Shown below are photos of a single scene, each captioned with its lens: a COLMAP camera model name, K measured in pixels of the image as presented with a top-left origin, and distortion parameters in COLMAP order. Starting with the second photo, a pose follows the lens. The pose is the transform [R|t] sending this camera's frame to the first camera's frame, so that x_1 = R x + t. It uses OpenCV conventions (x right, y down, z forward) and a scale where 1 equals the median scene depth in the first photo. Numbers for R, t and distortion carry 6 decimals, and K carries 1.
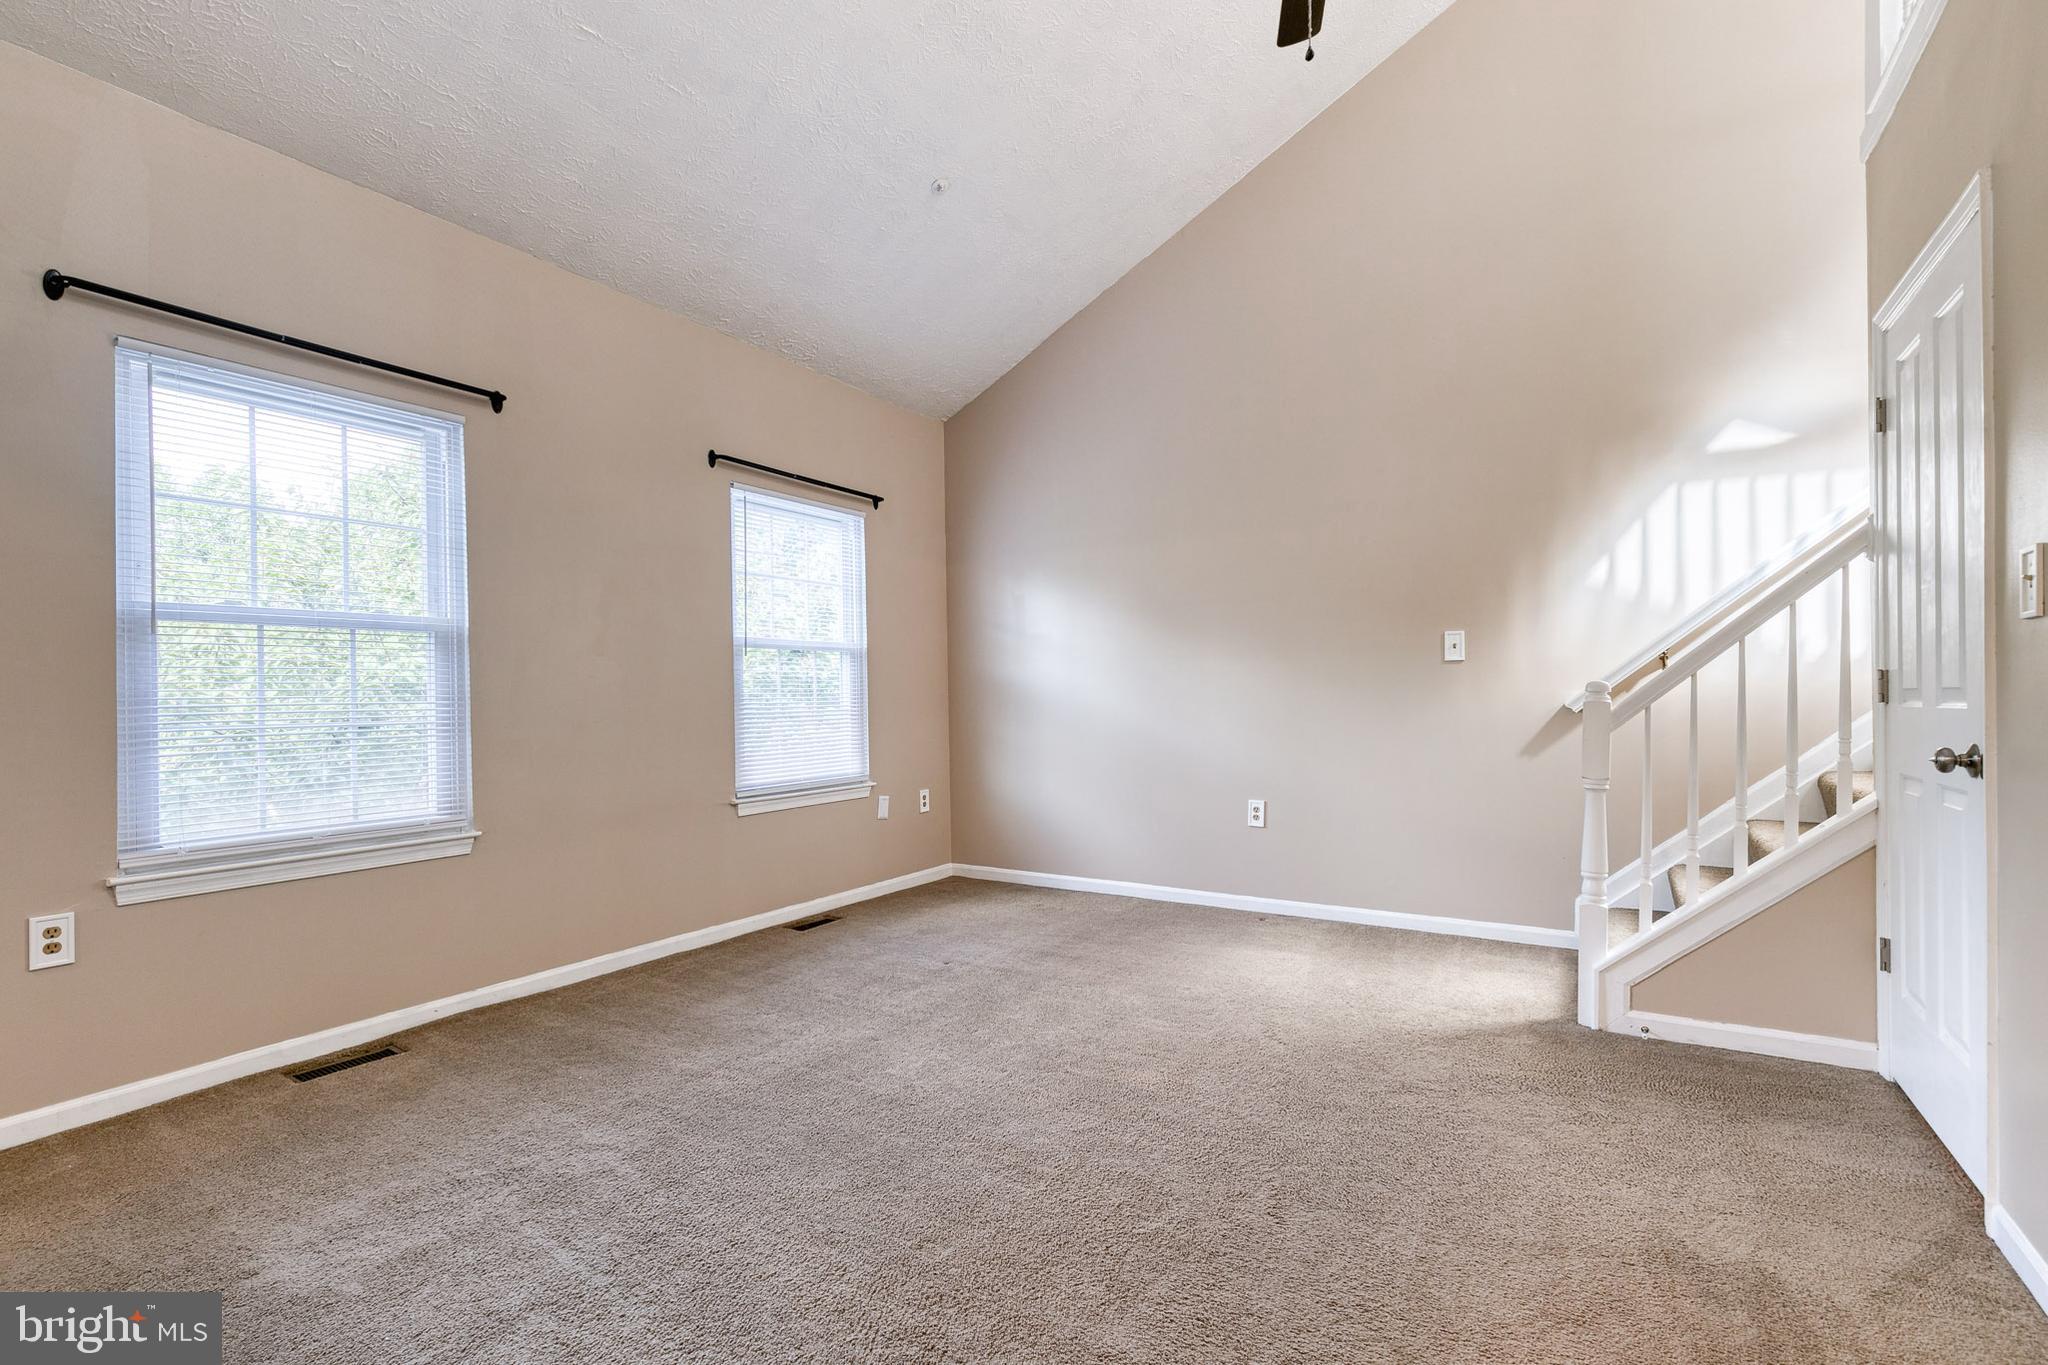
lens RADIAL K [[918.1, 0, 1029.0], [0, 918.1, 696.7], [0, 0, 1]] dist [0.003602, 0.000660]
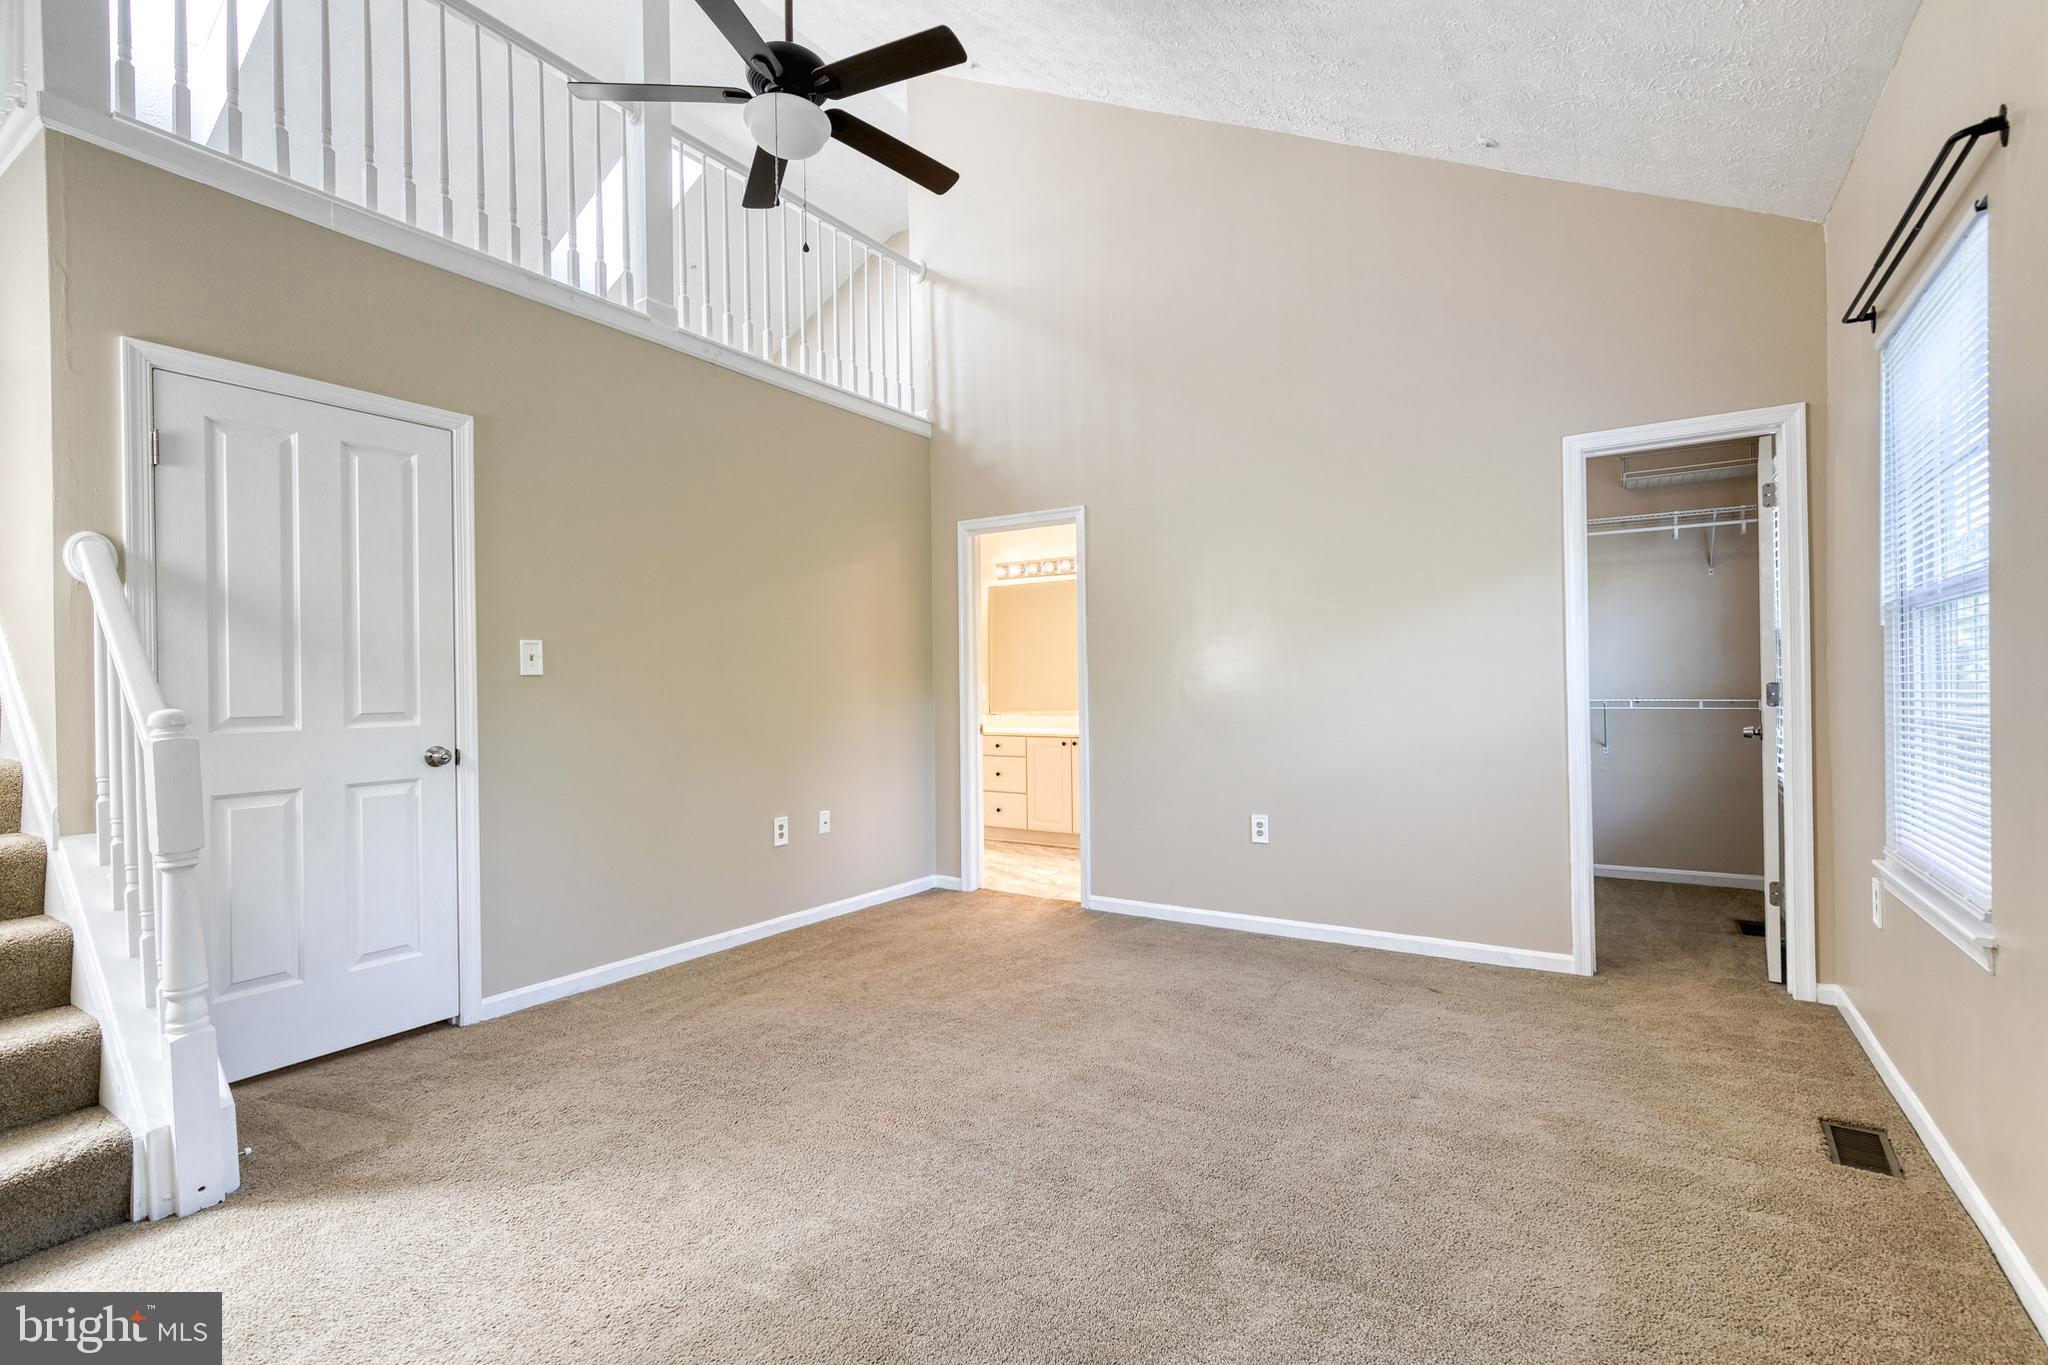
lens RADIAL K [[936.4, 0, 1046.5], [0, 936.4, 688.4], [0, 0, 1]] dist [0.000996, 0.000319]
pose [[-0.999599, 0.028094, -0.003511, -0.026422], [0.028071, 0.999586, 0.006376, -0.016011], [0.003688, 0.006275, -0.999974, 1.458131]]
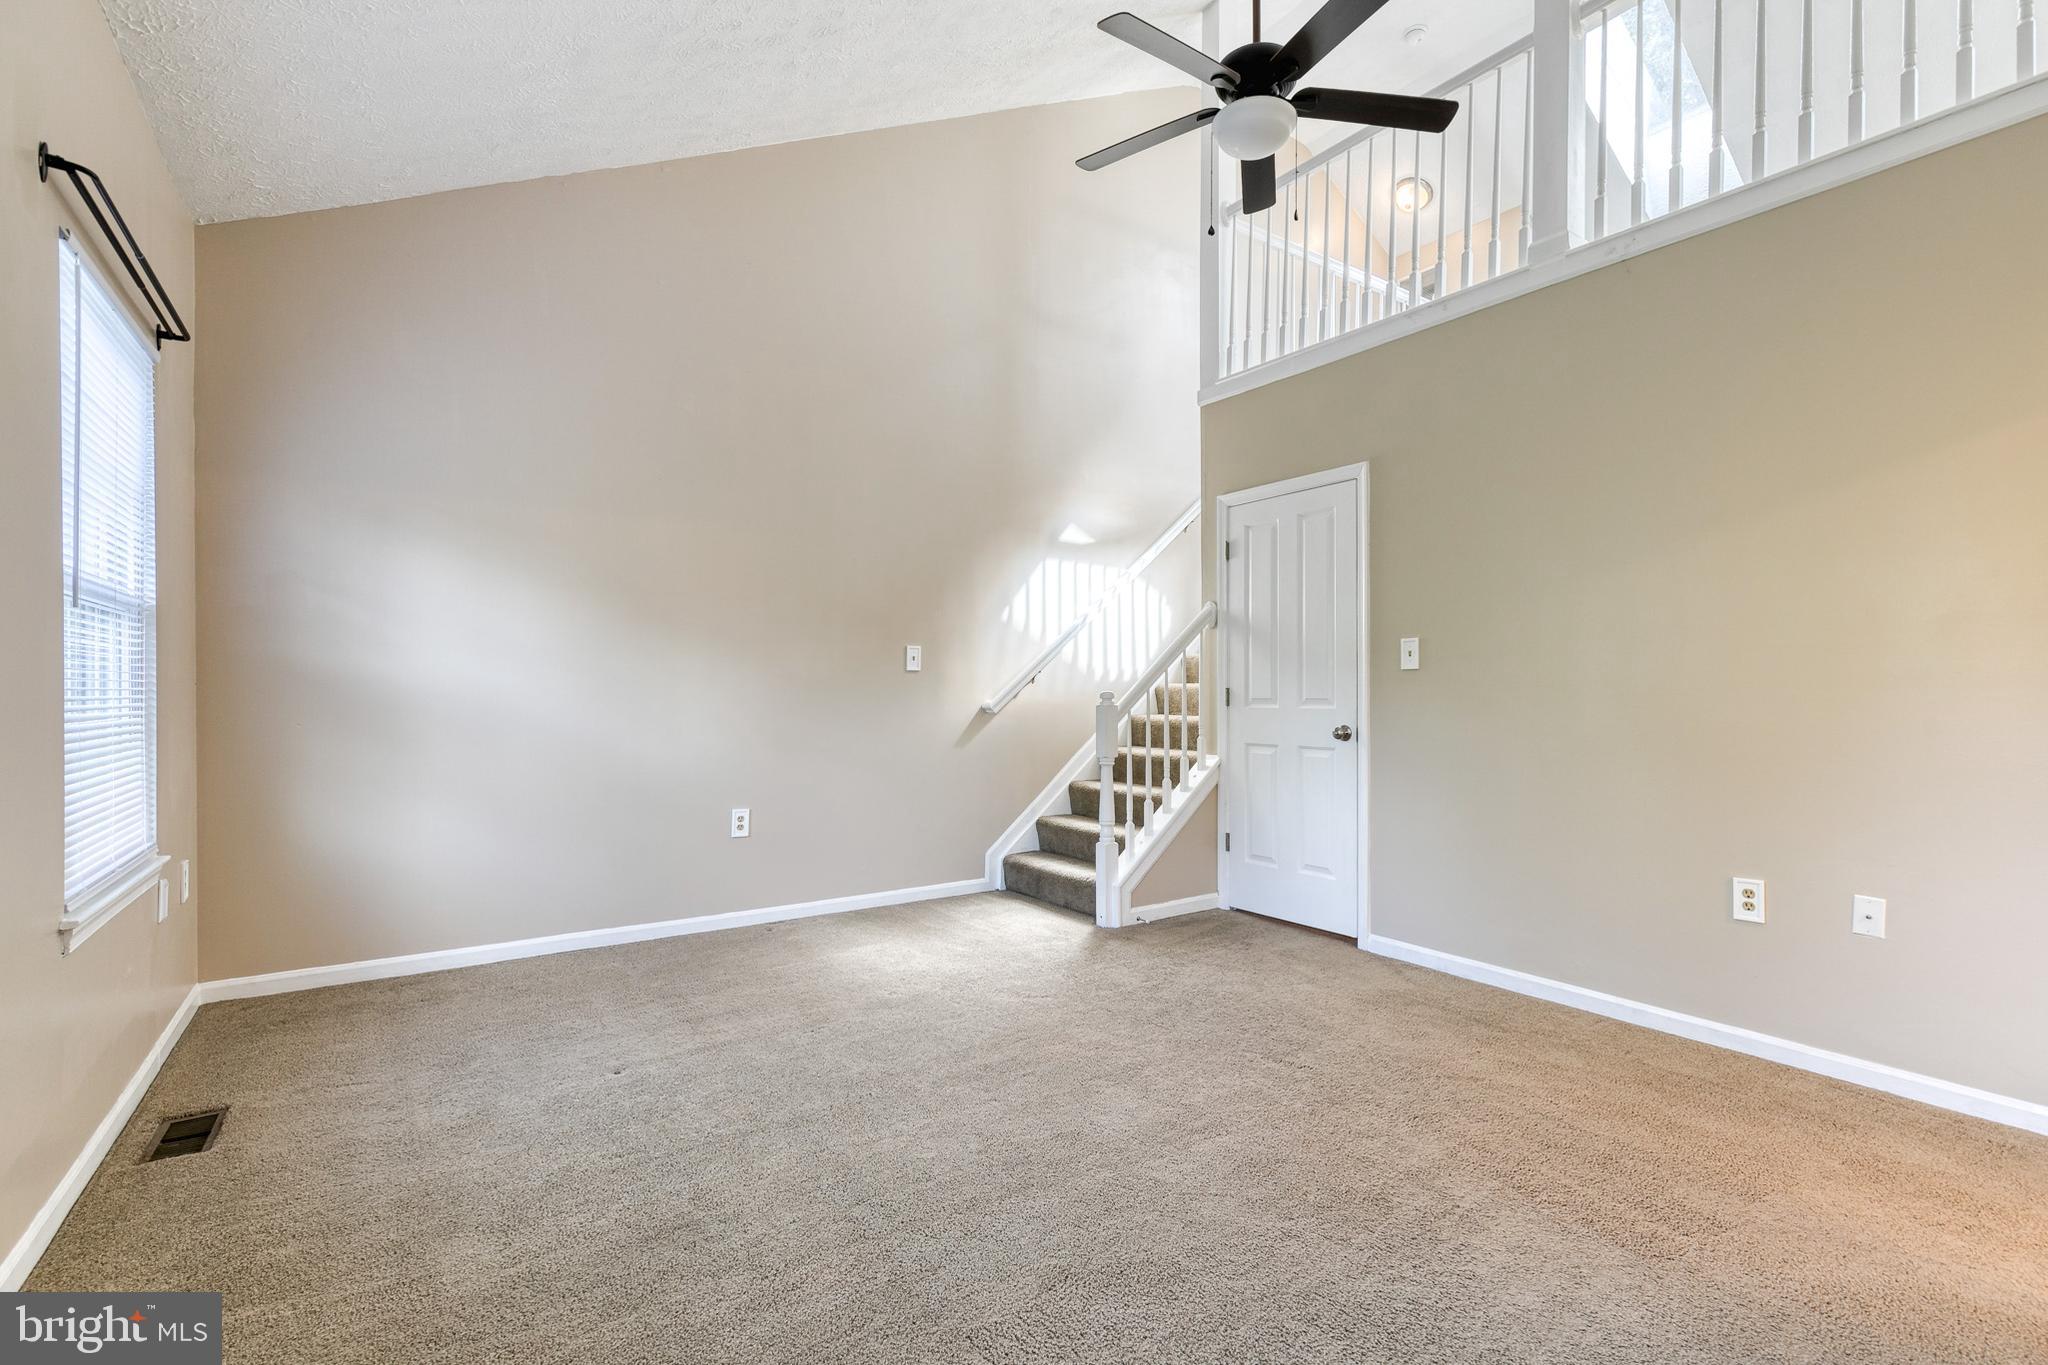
lens RADIAL K [[918.1, 0, 1029.0], [0, 918.1, 696.7], [0, 0, 1]] dist [0.003602, 0.000660]
pose [[0.395412, 0.011152, 0.918436, -0.664373], [-0.004057, 0.999938, -0.010395, 0.006640], [-0.918495, 0.000384, 0.395433, 0.457990]]
